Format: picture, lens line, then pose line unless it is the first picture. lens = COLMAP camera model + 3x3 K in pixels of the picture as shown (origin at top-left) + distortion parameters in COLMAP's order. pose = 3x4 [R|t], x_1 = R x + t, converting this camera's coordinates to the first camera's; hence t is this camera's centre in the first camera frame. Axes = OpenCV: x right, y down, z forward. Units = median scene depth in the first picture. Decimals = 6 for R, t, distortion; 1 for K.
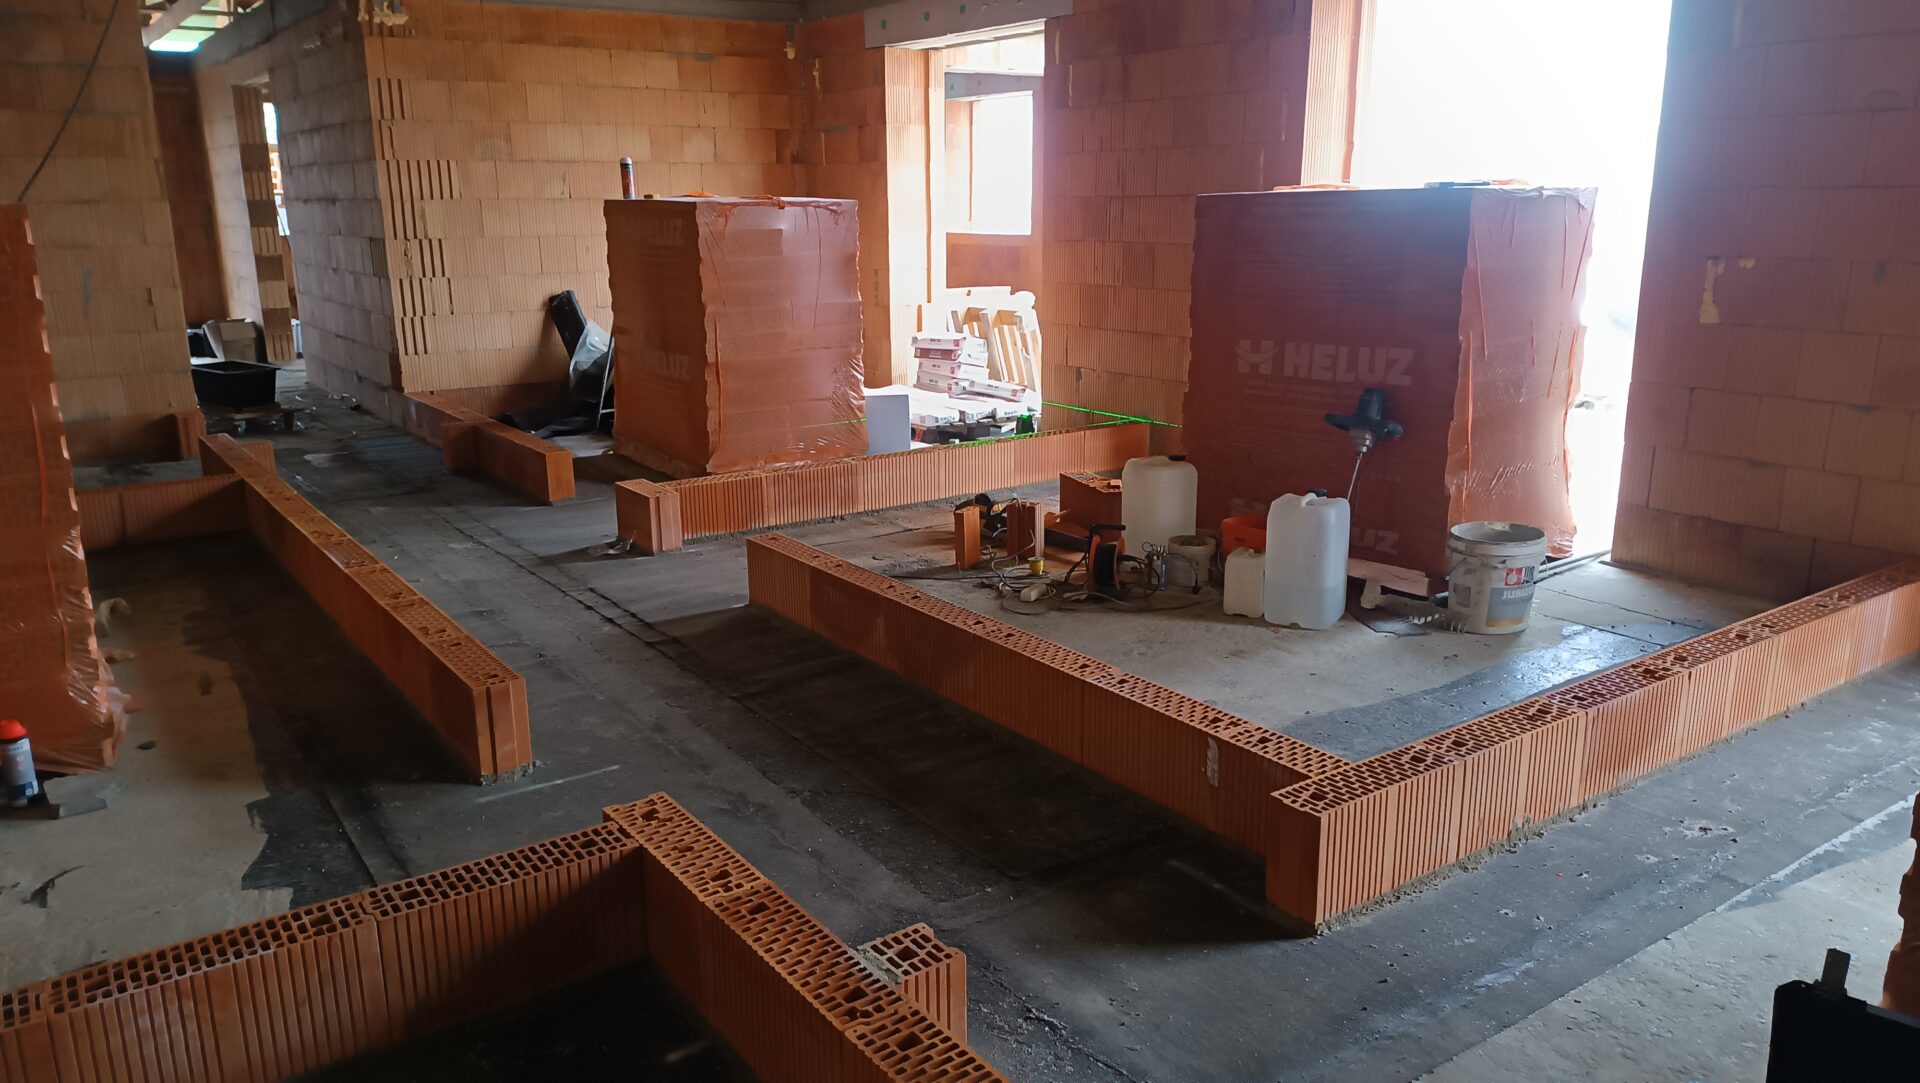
lens RADIAL K [[1354.9, 0, 967.0], [0, 1354.9, 553.6], [0, 0, 1]] dist [0.080891, -0.103875]
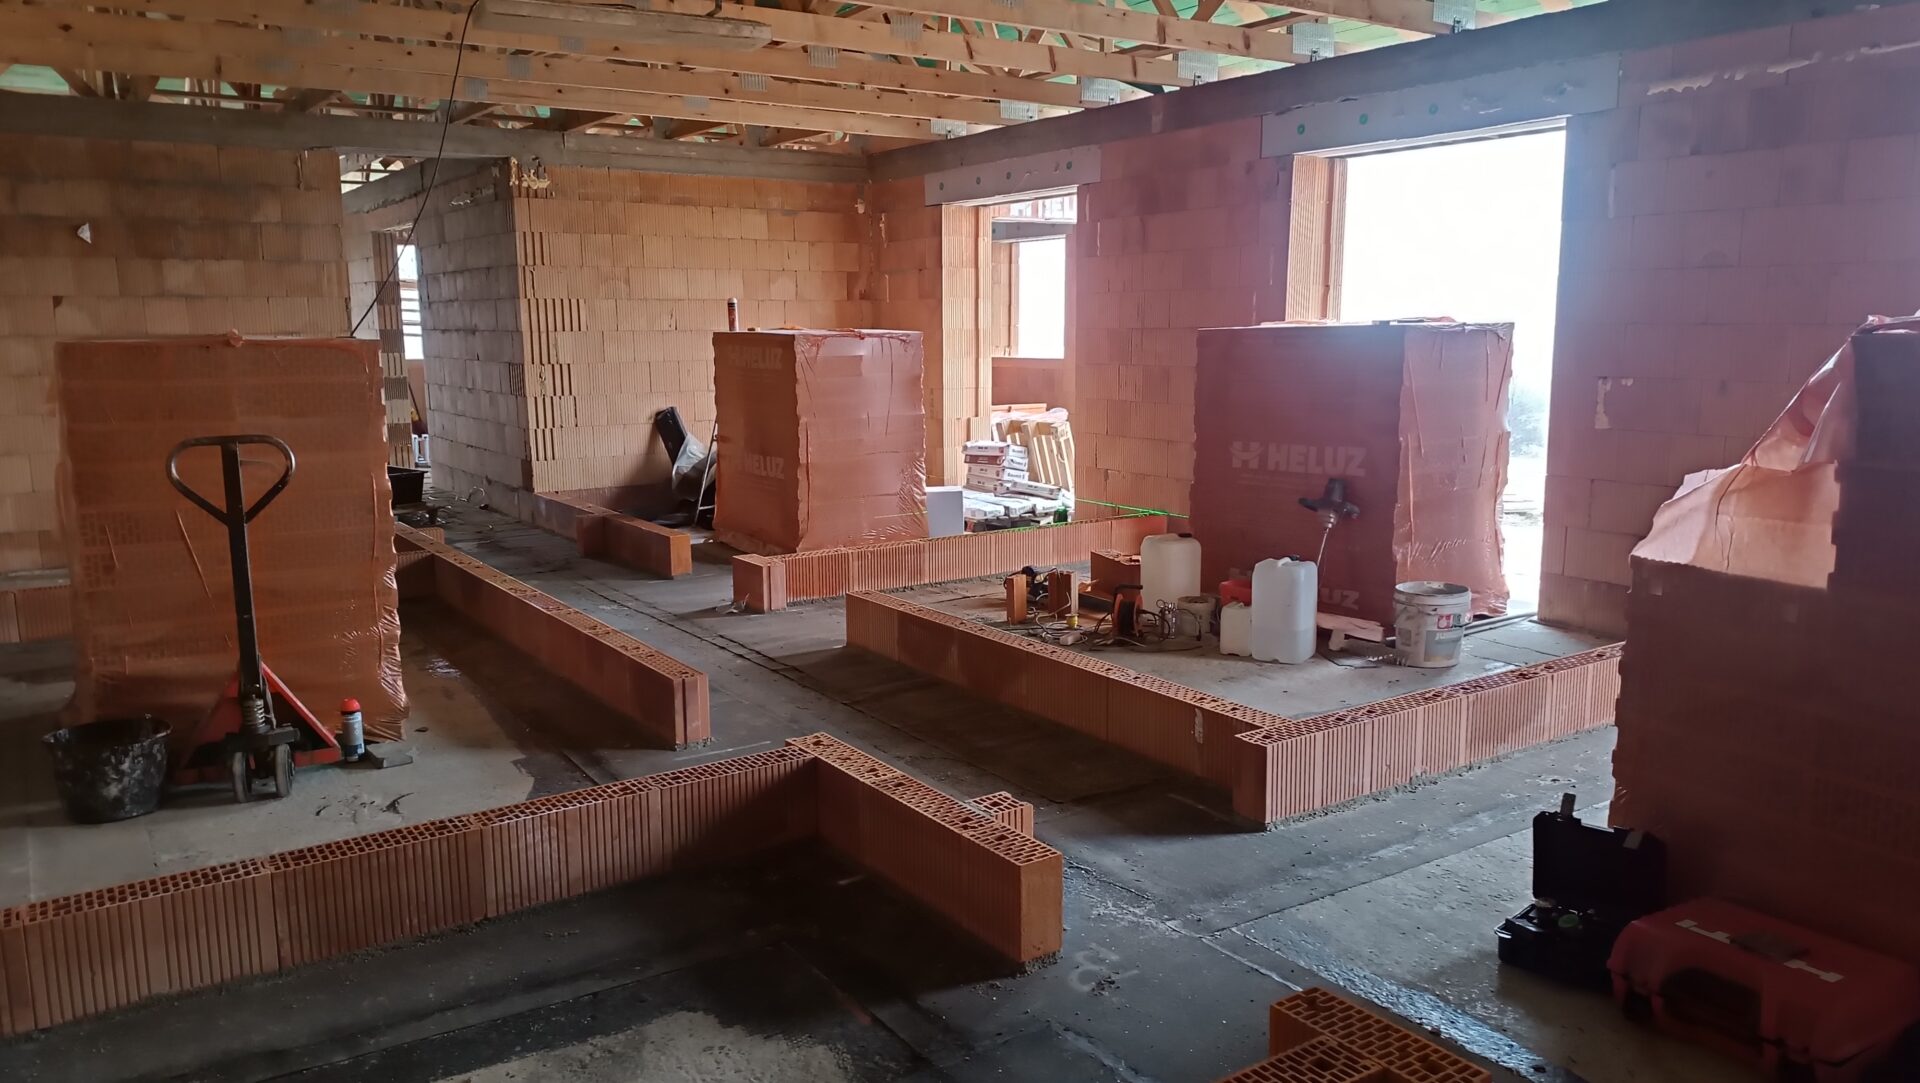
lens RADIAL K [[1354.9, 0, 966.4], [0, 1354.9, 566.8], [0, 0, 1]] dist [0.080891, -0.103875]
pose [[0.999721, 0.003532, -0.023358, -0.018089], [-0.005336, 0.996965, -0.077662, 0.059746], [0.023013, 0.077765, 0.996706, -0.262322]]
